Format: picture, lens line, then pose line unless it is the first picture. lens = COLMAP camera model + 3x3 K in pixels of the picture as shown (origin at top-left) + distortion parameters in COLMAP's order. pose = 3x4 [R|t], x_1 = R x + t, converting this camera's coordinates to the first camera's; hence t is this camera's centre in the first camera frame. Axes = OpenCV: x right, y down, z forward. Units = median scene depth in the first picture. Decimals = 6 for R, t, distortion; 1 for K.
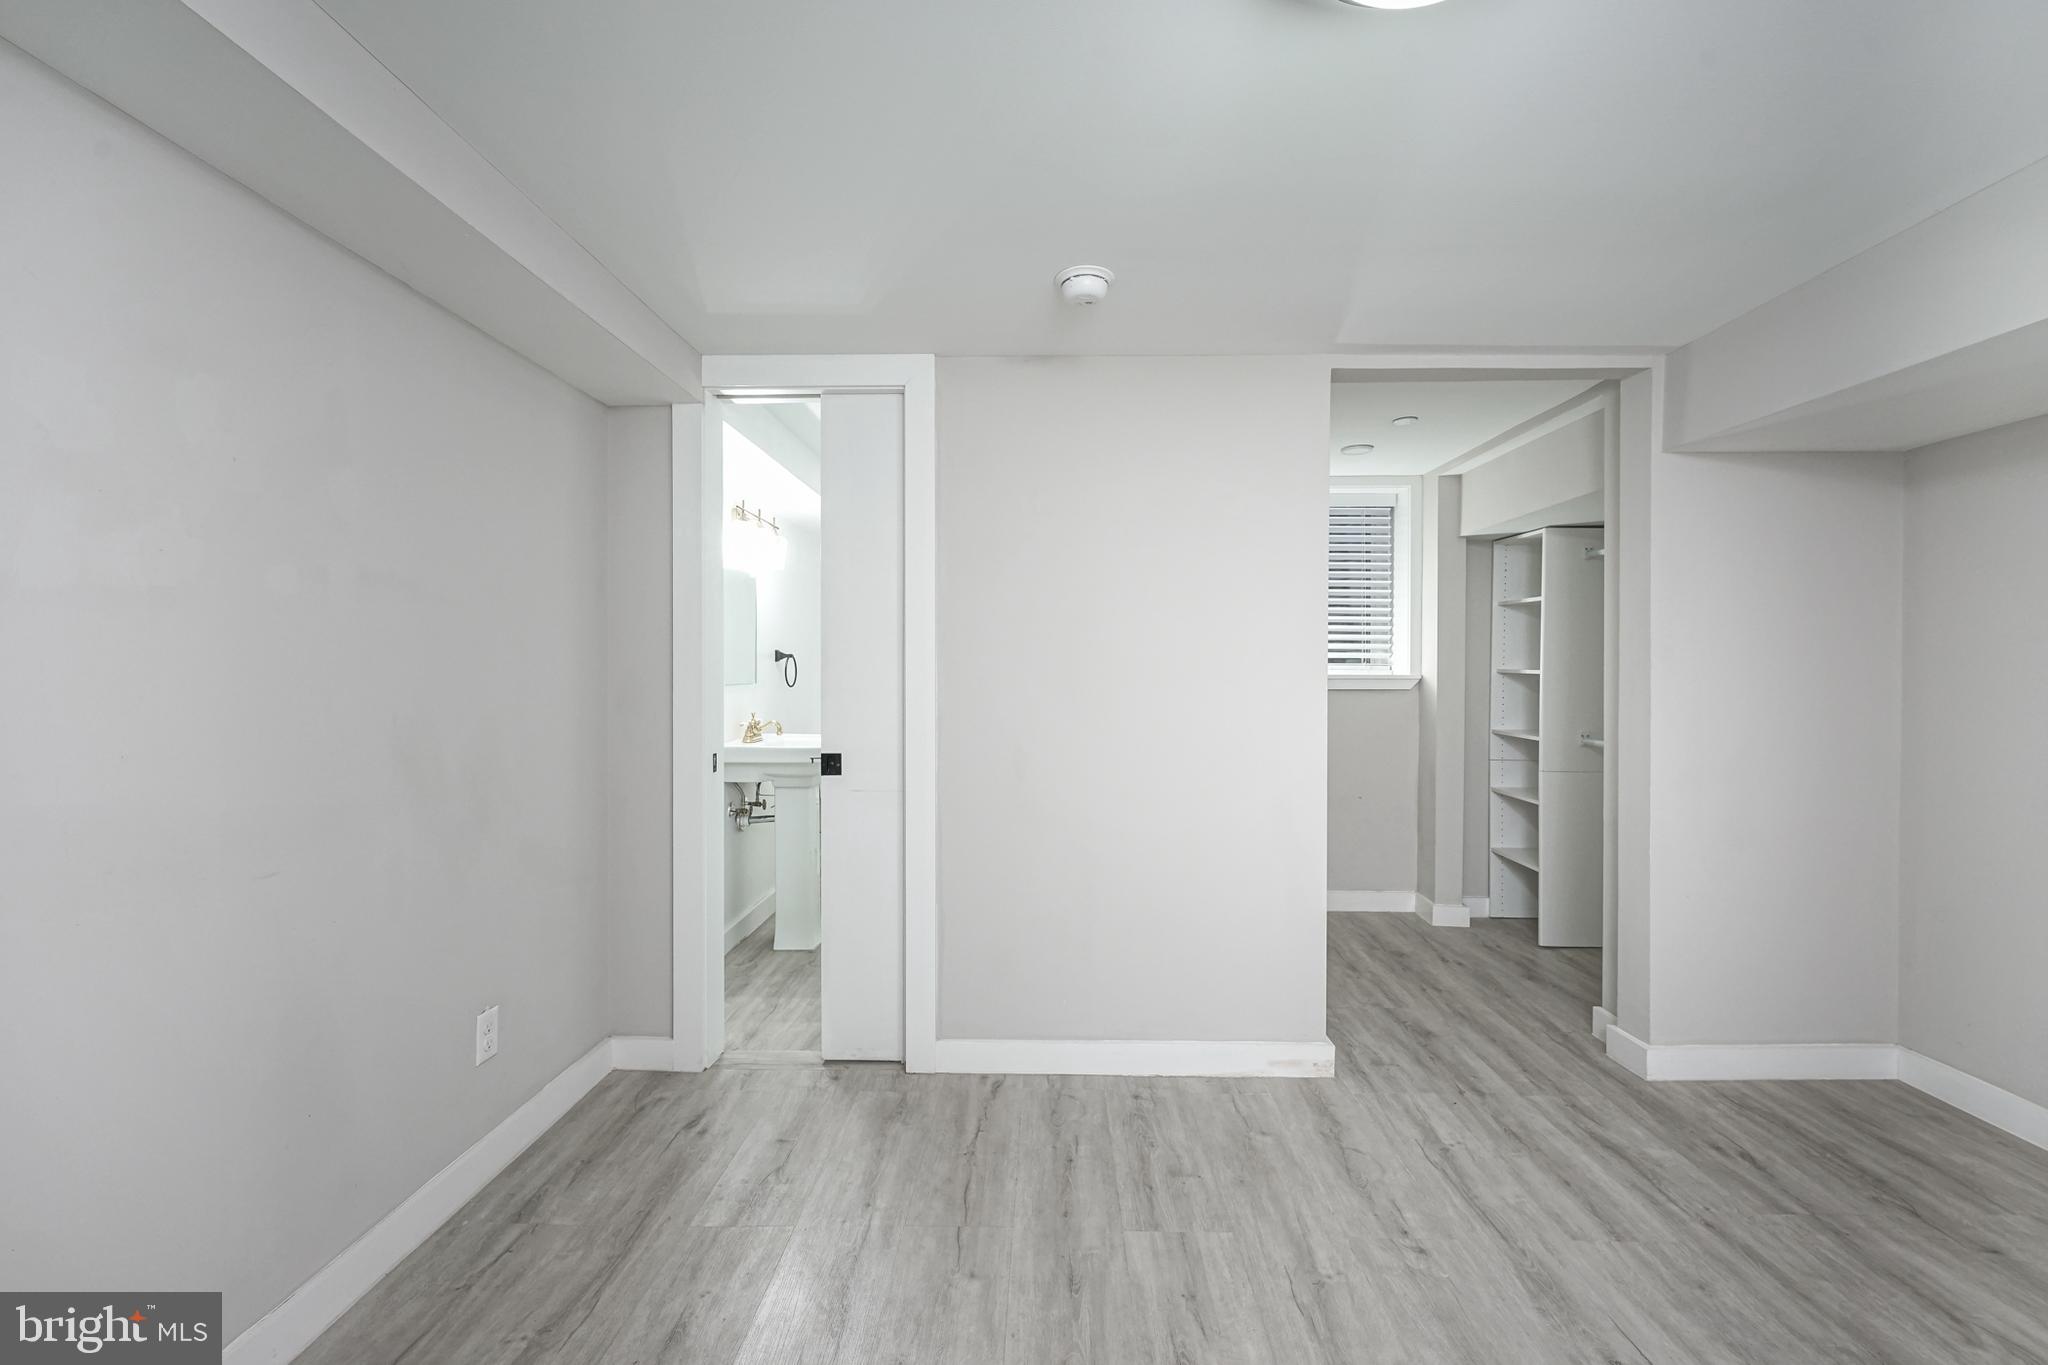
lens RADIAL K [[850.4, 0, 1037.2], [0, 850.4, 683.9], [0, 0, 1]] dist [-0.002717, 0.000352]
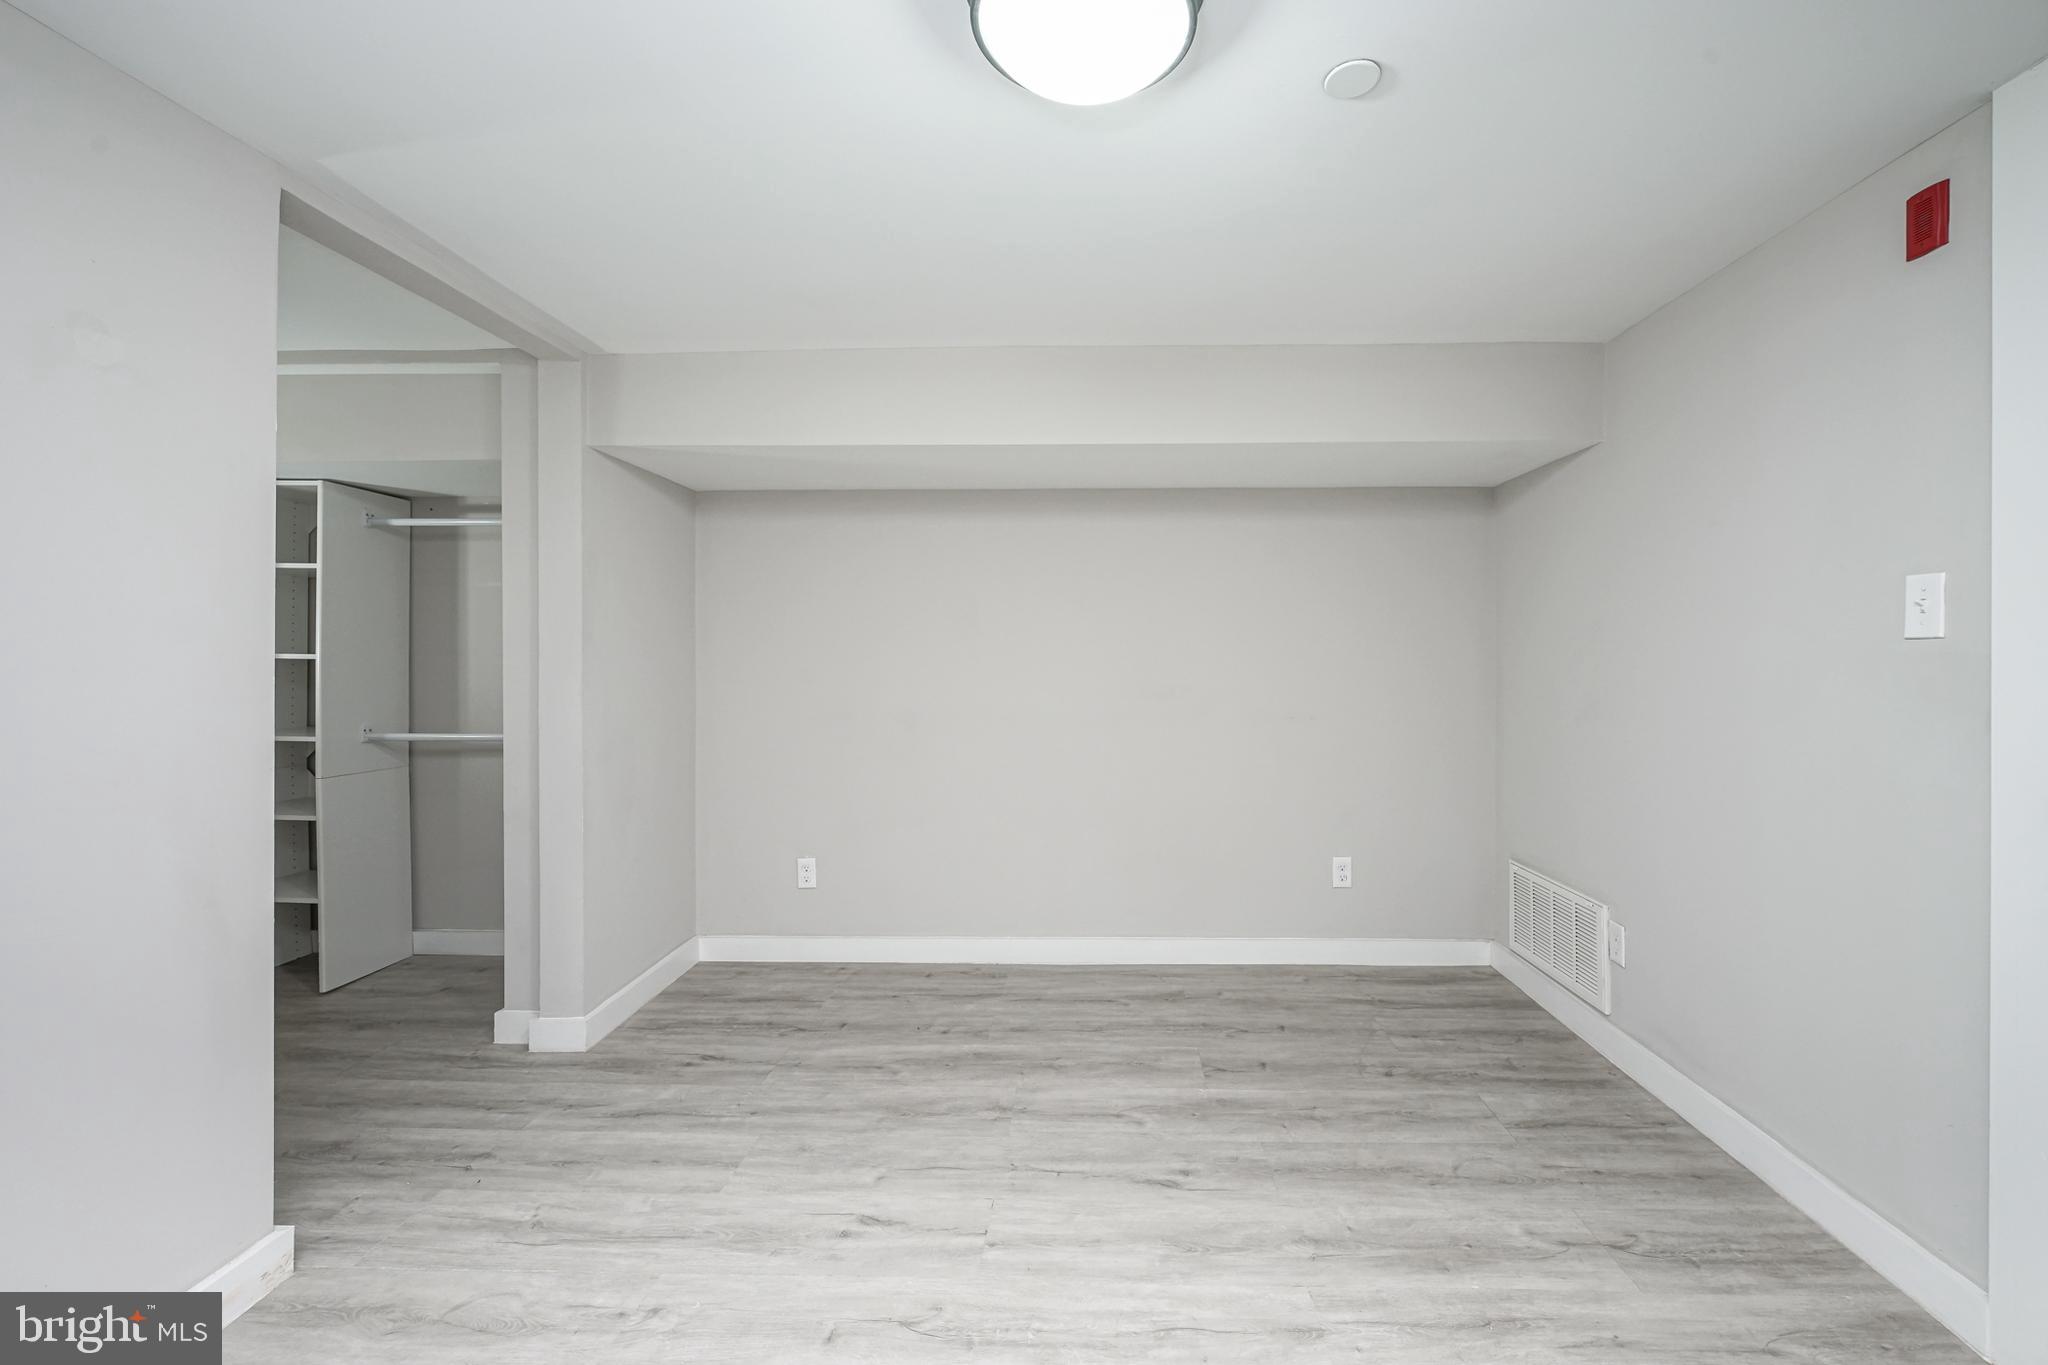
lens RADIAL K [[850.4, 0, 1043.6], [0, 850.4, 674.2], [0, 0, 1]] dist [-0.002717, 0.000352]
pose [[0.000506, -0.018915, 0.999821, -0.364780], [0.010399, 0.999767, 0.018909, -0.008940], [-0.999946, 0.010387, 0.000703, 0.507196]]
